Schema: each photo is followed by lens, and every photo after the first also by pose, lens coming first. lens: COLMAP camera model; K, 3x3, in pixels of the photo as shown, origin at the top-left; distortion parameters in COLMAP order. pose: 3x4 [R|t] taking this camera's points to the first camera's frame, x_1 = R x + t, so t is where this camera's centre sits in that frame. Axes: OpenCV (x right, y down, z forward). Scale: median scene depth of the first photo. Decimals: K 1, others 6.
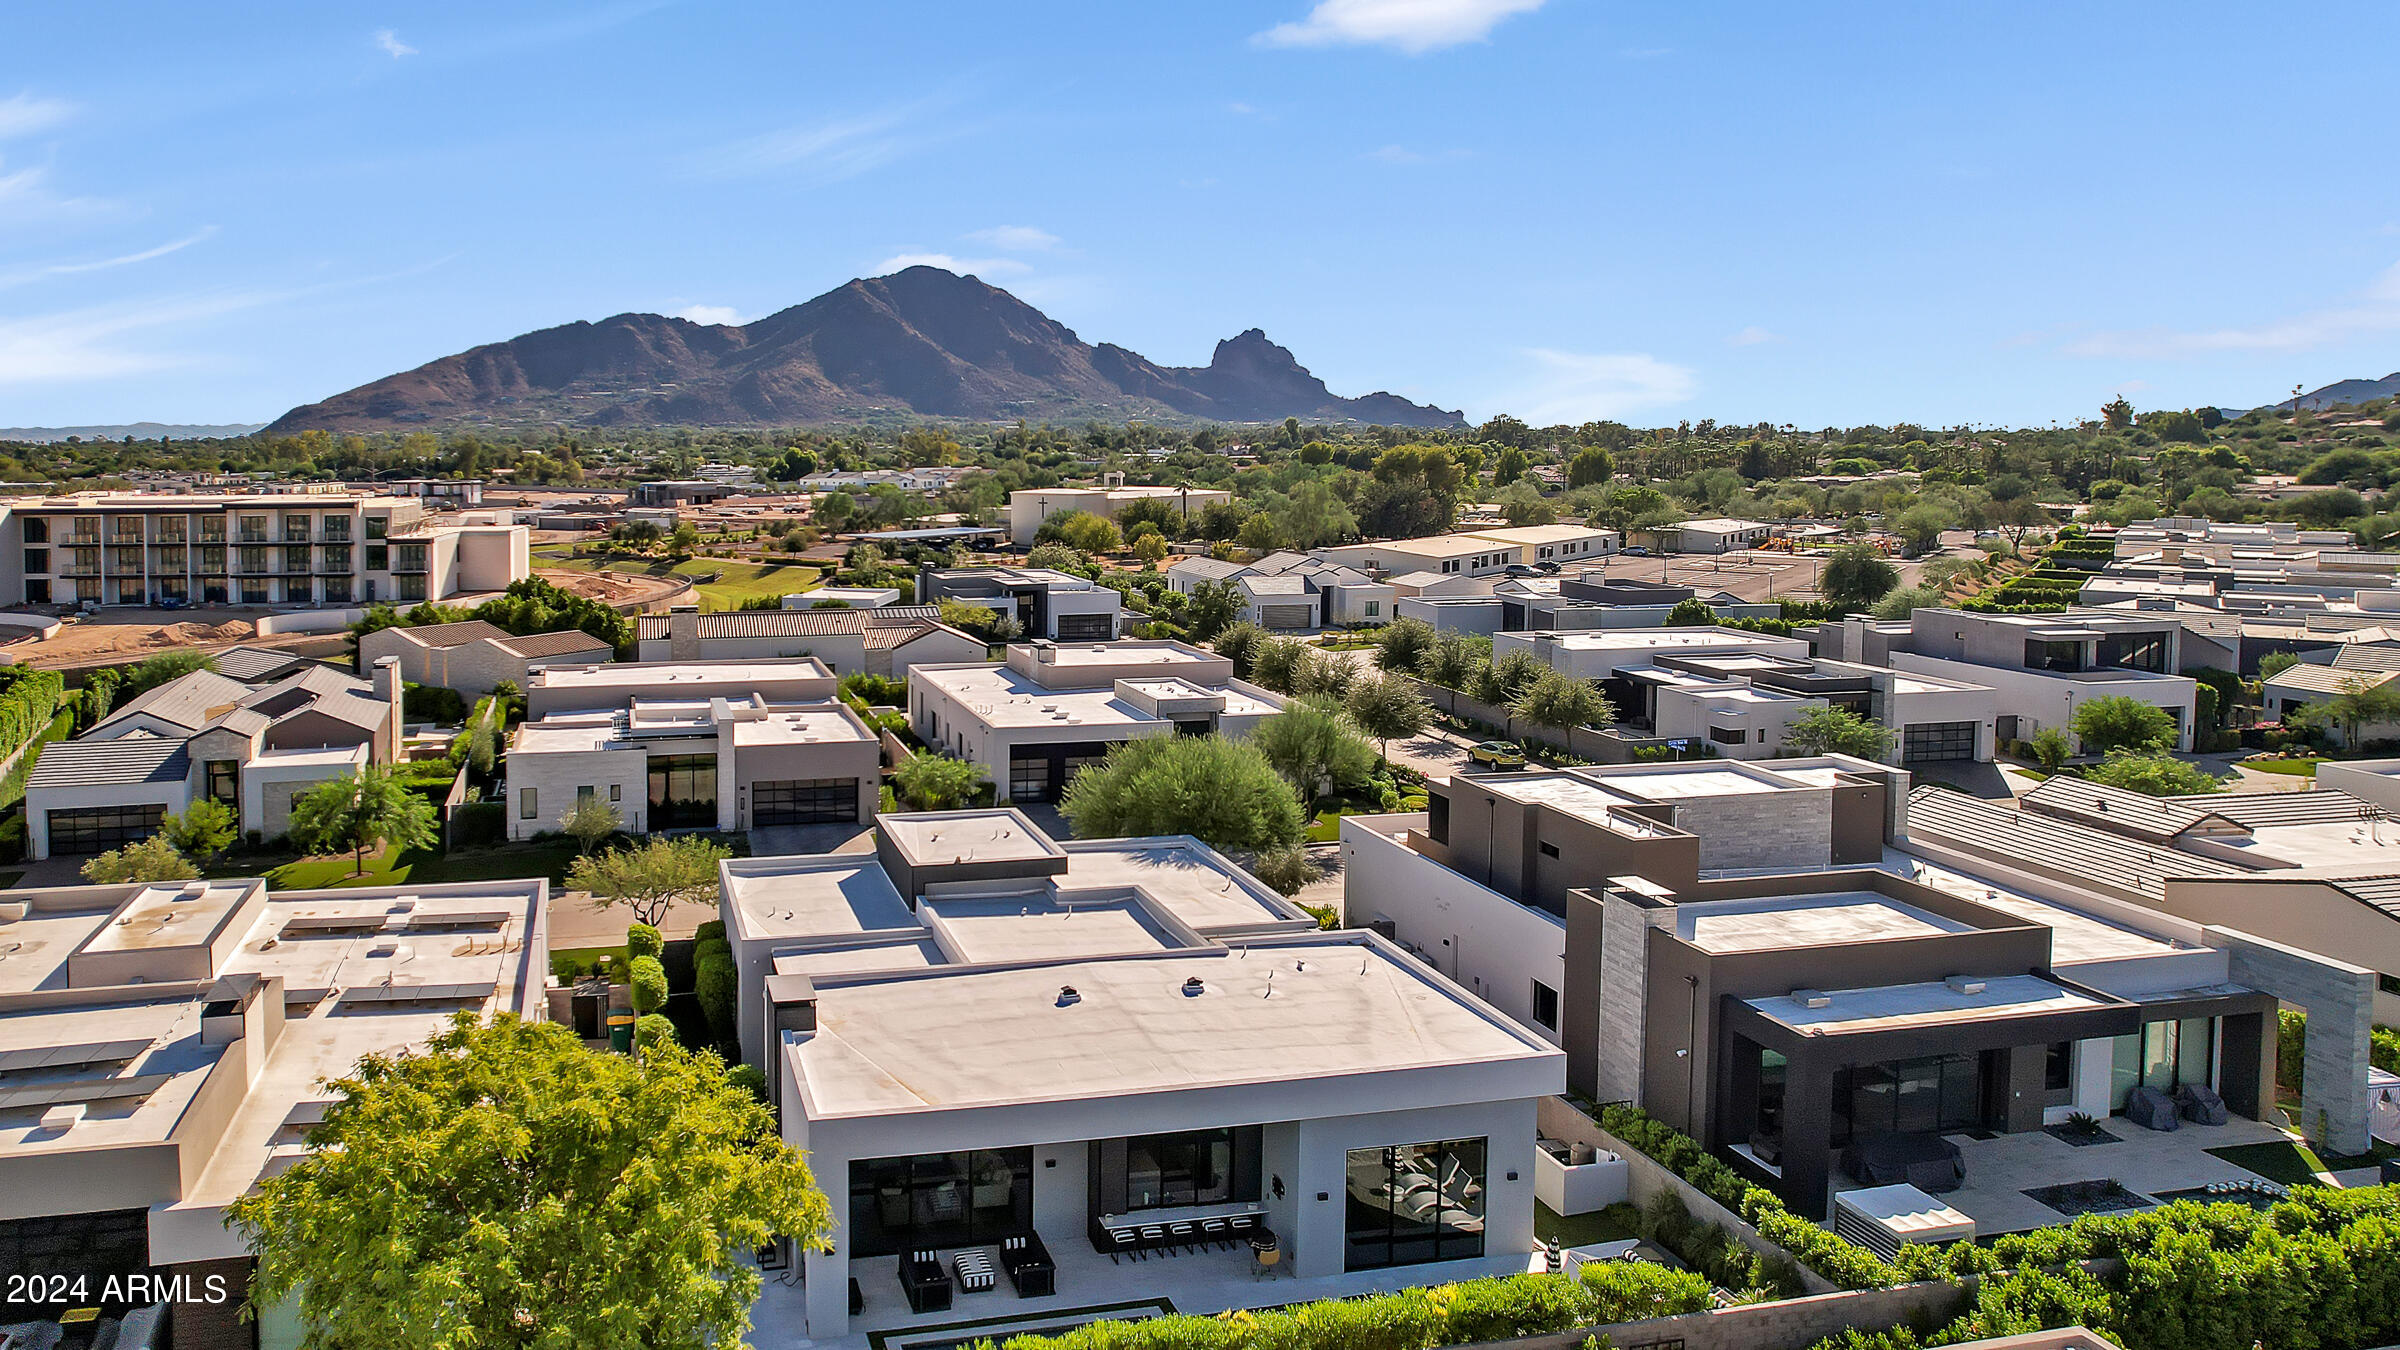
lens RADIAL K [[1750.4, 0, 911.8], [0, 1750.4, 539.6], [0, 0, 1]] dist [-0.061951, 0.032713]
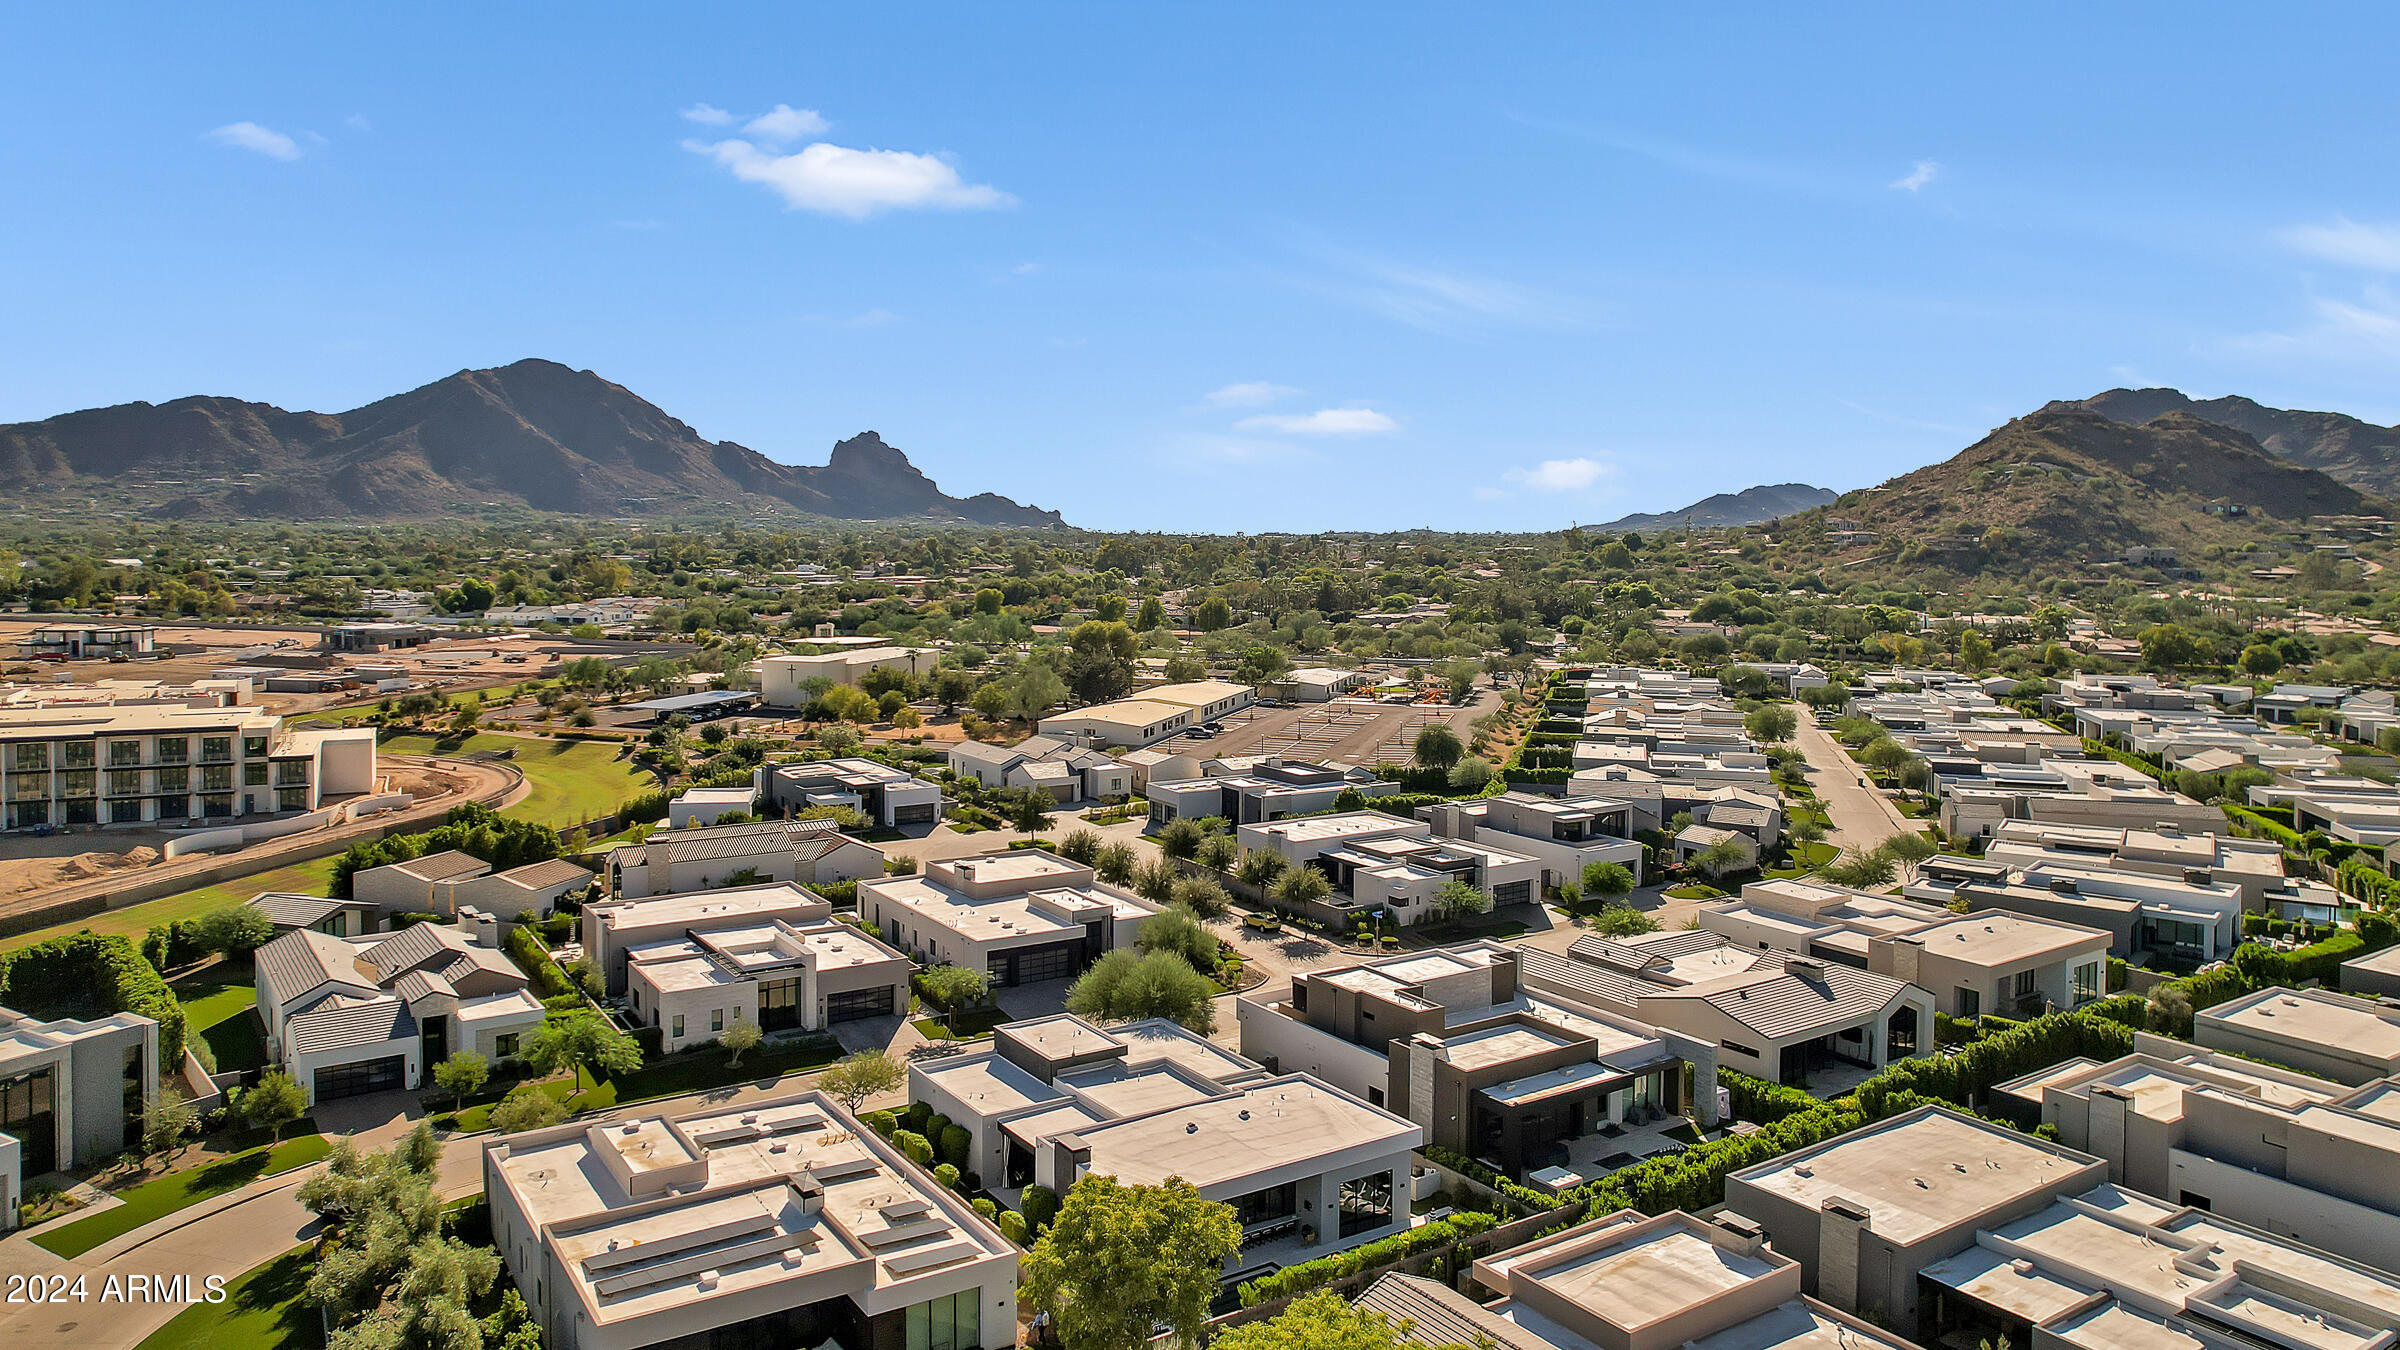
lens RADIAL K [[1676.0, 0, 1195.4], [0, 1676.0, 561.2], [0, 0, 1]] dist [-0.057550, 0.052522]
pose [[0.923527, -0.001635, 0.383529, -0.250565], [0.015075, 0.999373, -0.032041, -0.129758], [-0.383236, 0.035373, 0.922973, -0.316877]]
